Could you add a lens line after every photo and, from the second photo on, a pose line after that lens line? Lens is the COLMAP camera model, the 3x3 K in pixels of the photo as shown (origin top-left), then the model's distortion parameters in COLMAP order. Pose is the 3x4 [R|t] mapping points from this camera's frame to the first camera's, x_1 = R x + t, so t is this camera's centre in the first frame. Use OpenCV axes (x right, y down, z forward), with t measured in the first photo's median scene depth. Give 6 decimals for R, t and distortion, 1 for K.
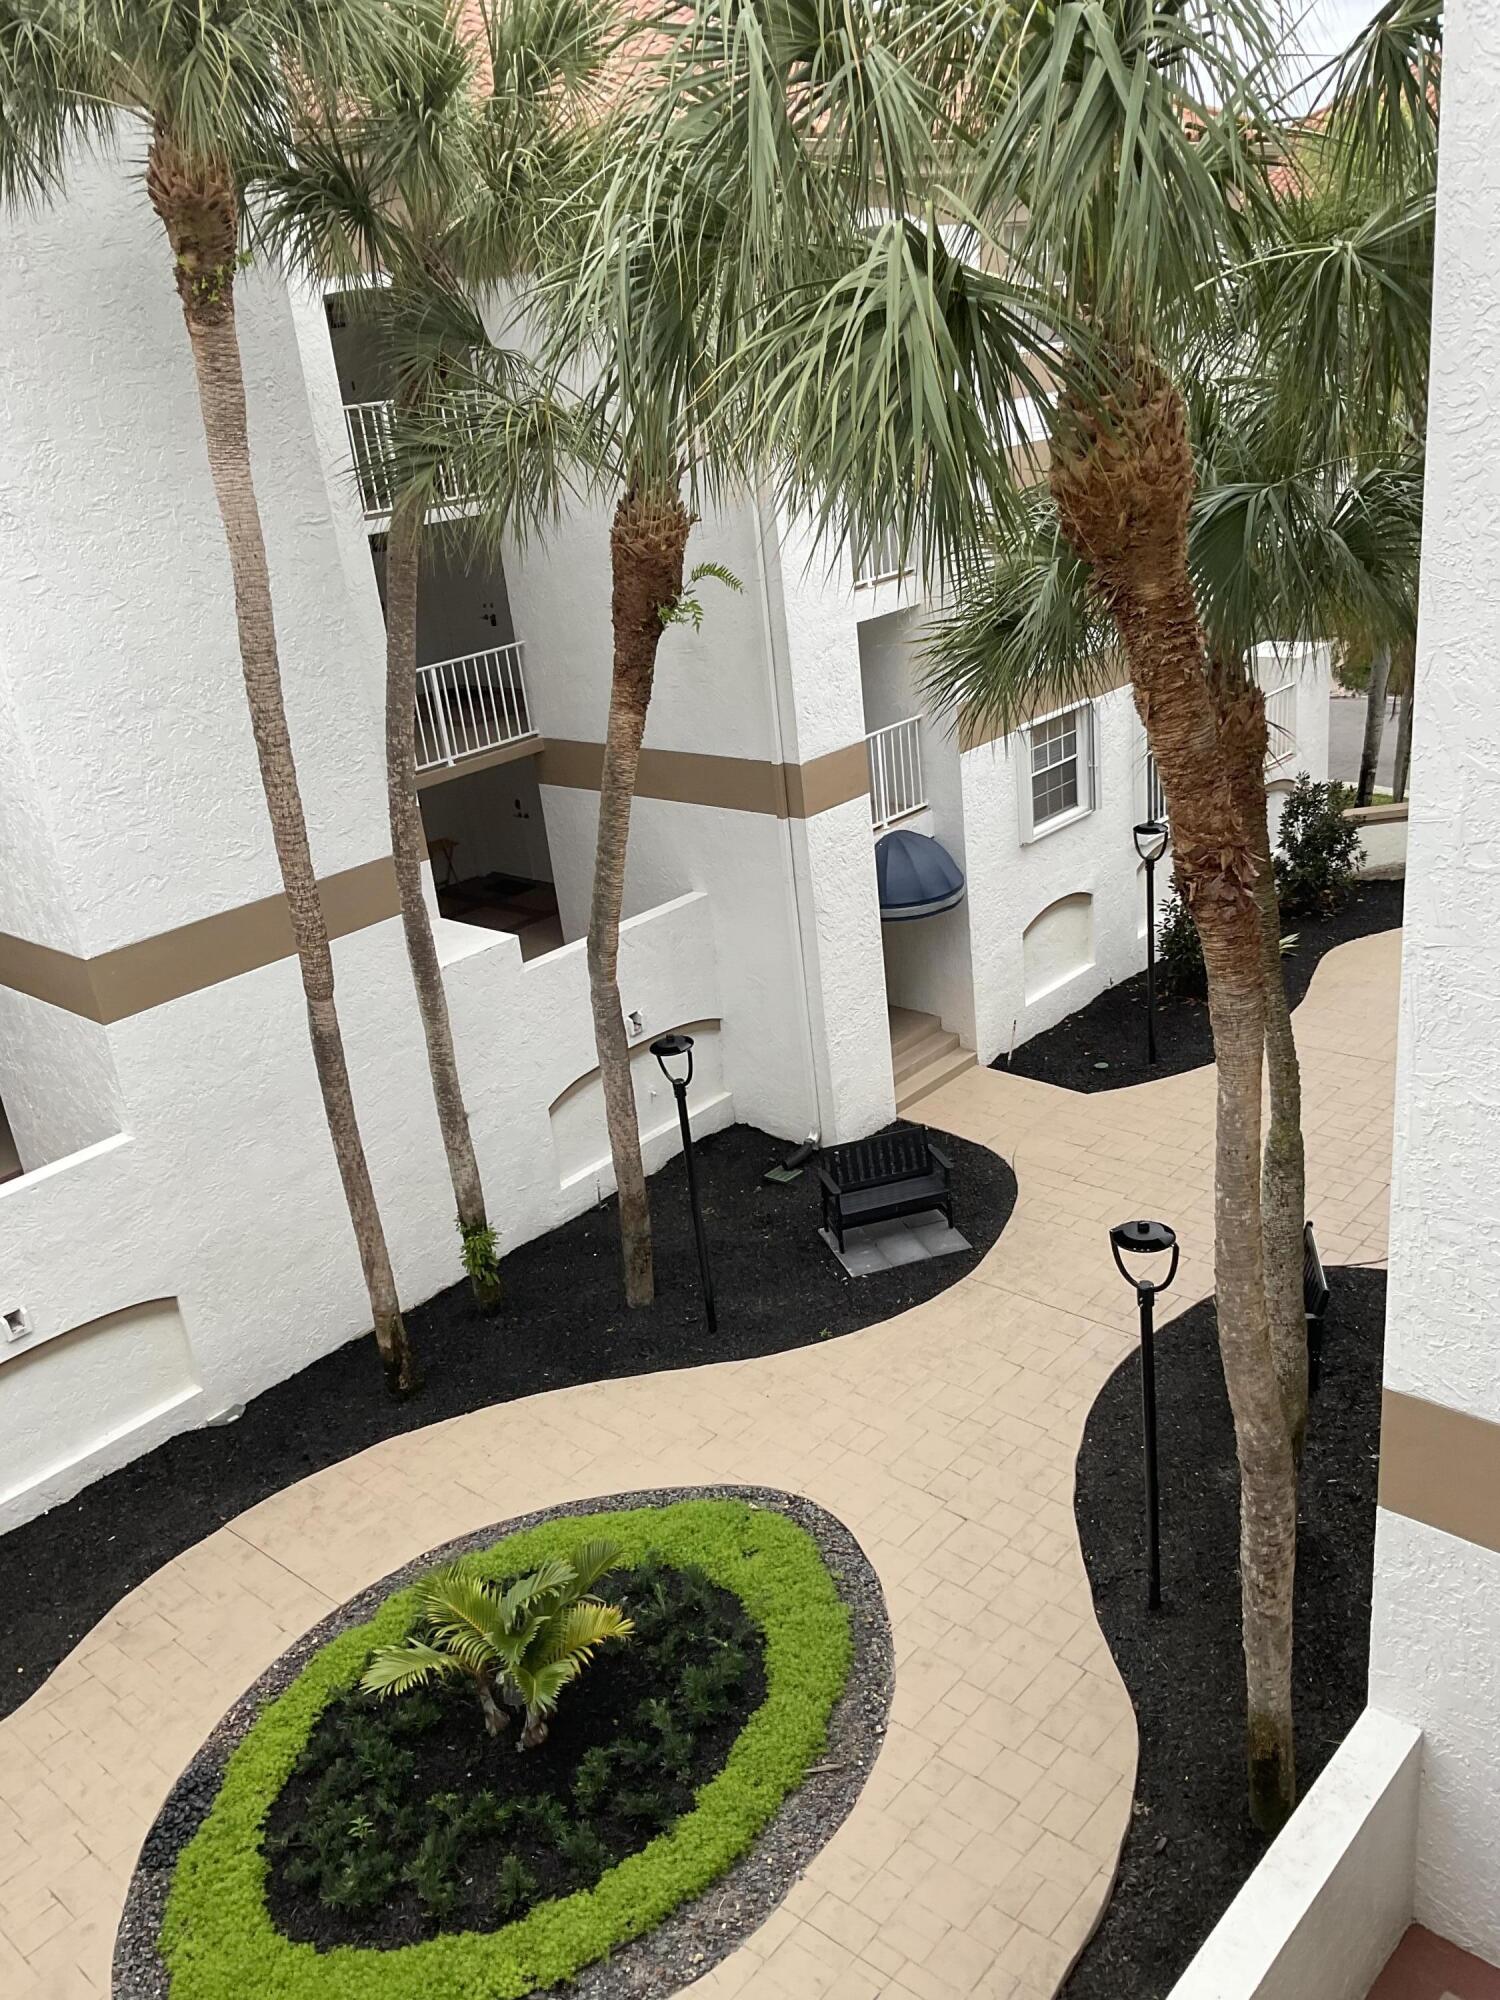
lens RADIAL K [[1641.4, 0, 759.3], [0, 1641.4, 1007.6], [0, 0, 1]] dist [0.113443, -0.244863]
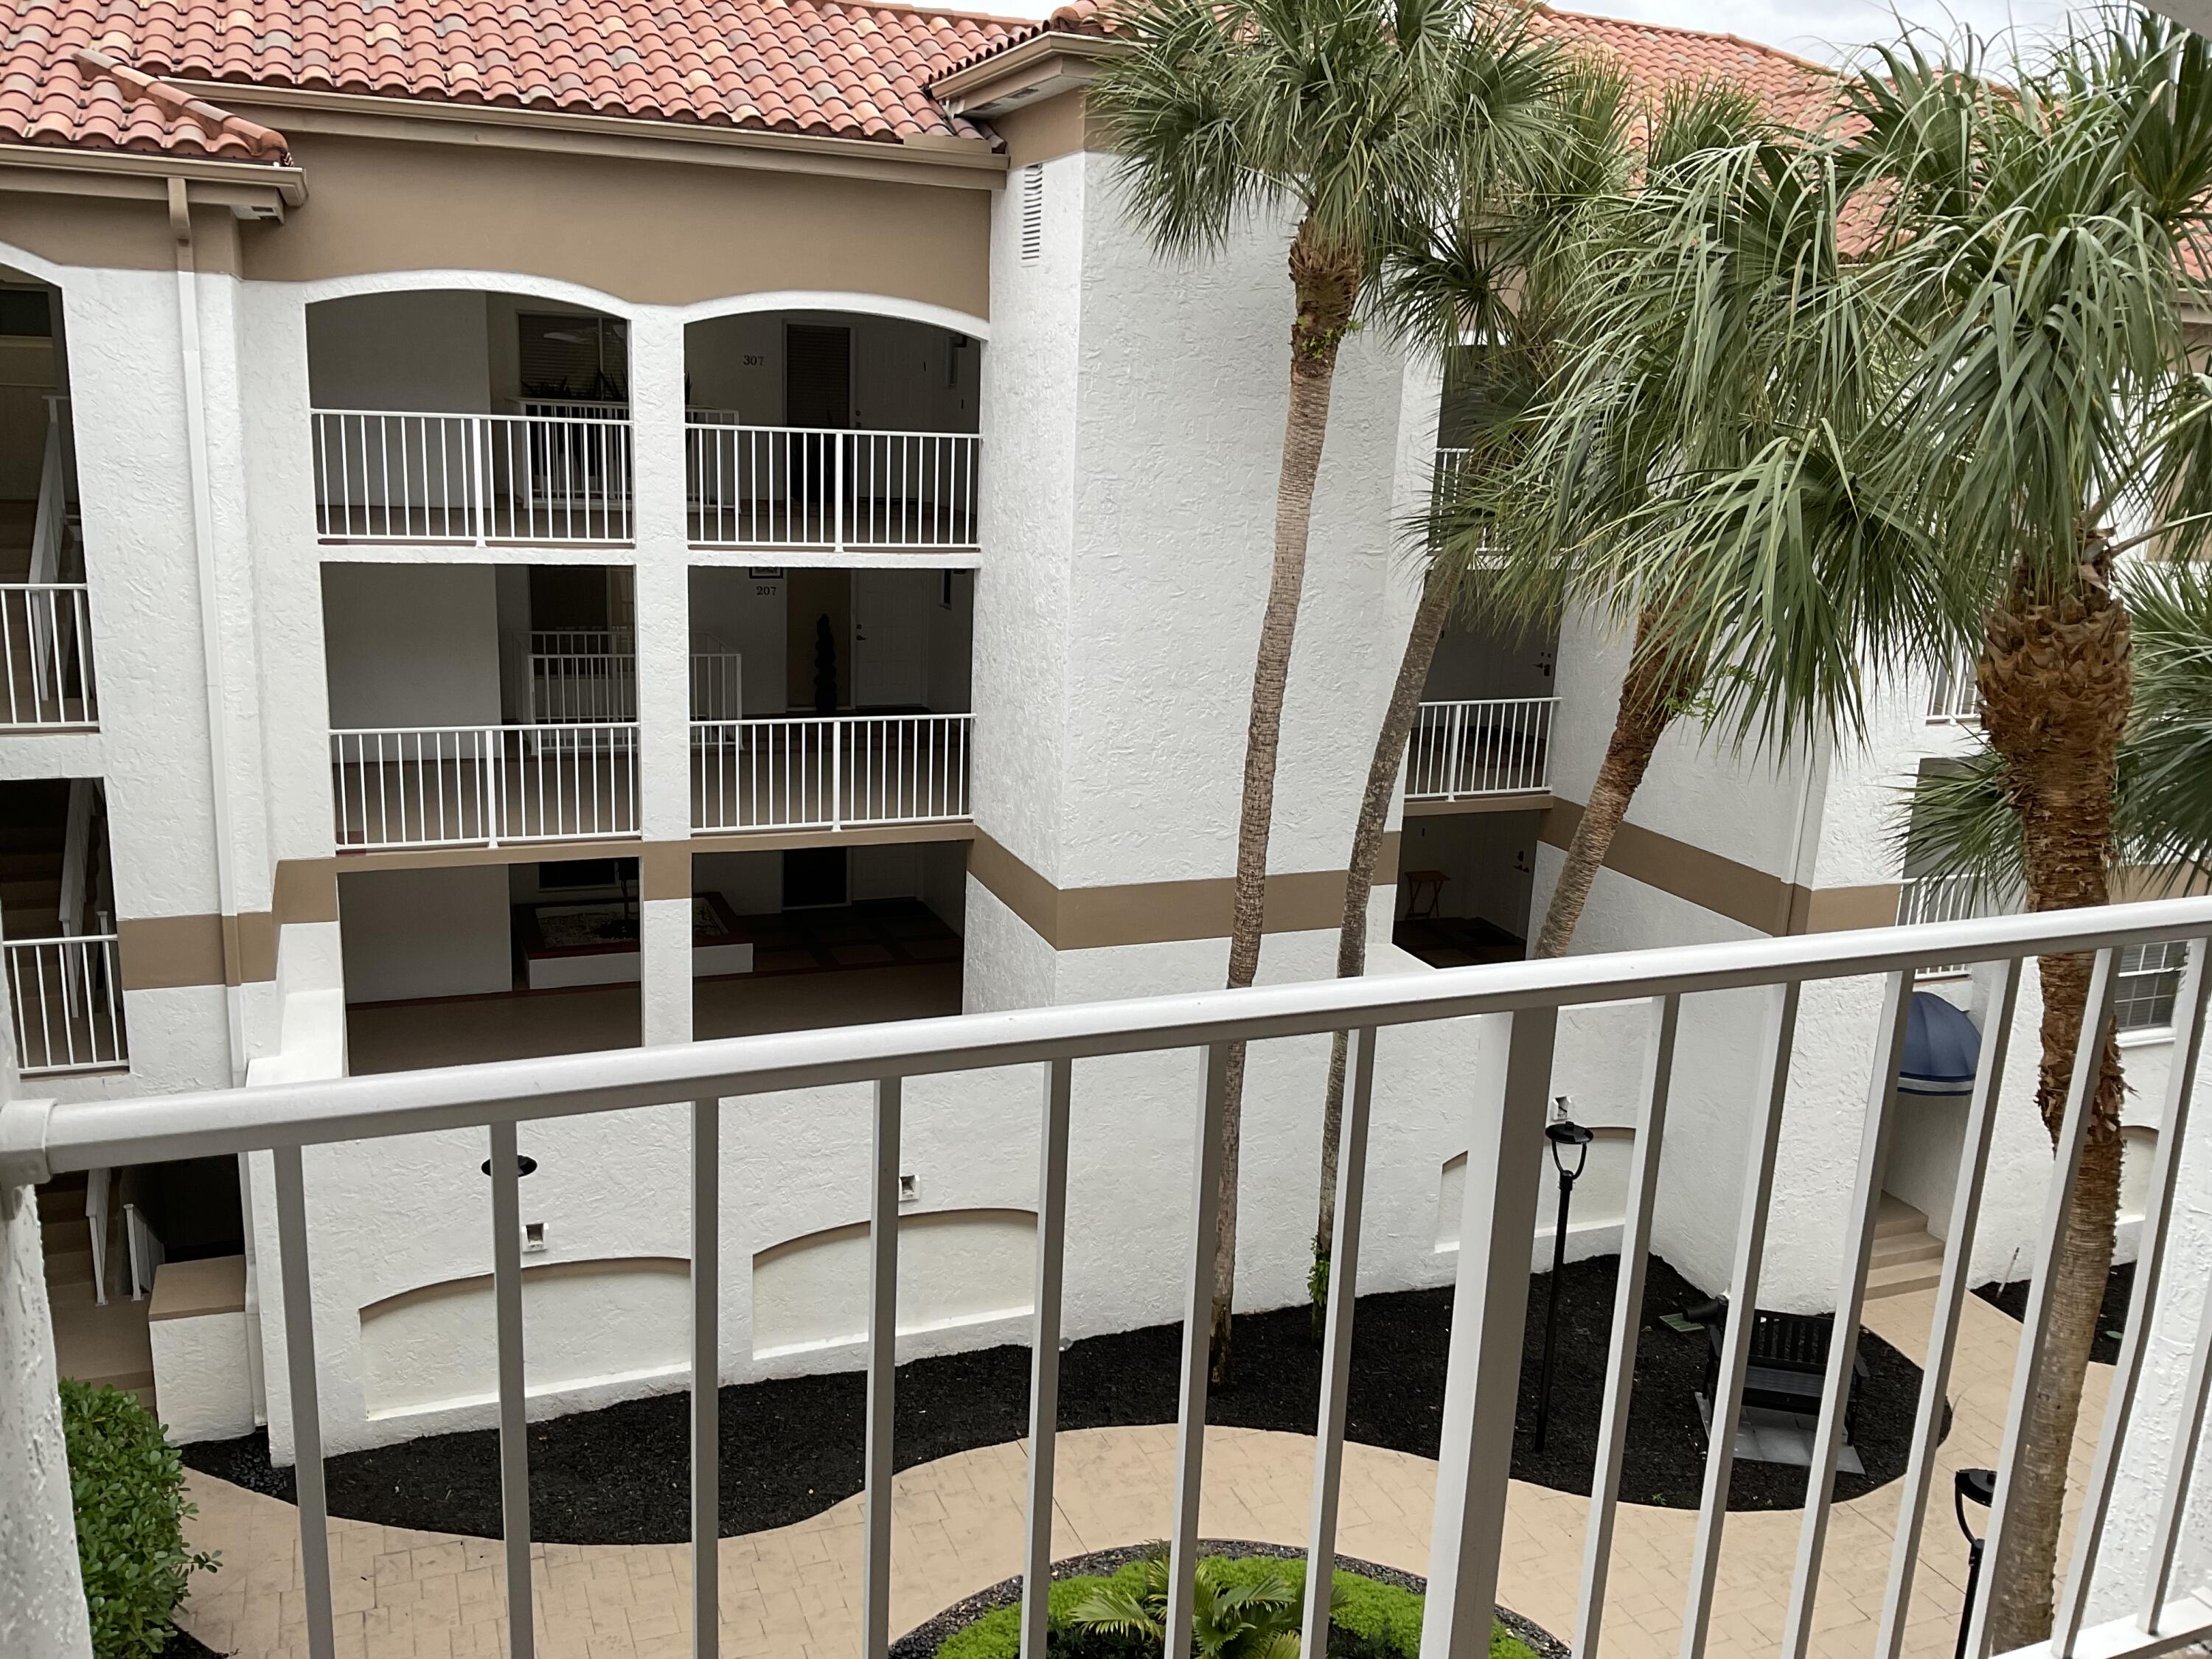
lens RADIAL K [[1815.4, 0, 1089.7], [0, 1815.4, 838.3], [0, 0, 1]] dist [0.113443, -0.244863]
pose [[0.884461, 0.248204, -0.395124, 0.084523], [-0.293838, 0.954068, -0.058423, 0.003579], [0.362475, 0.167775, 0.916768, -0.111555]]
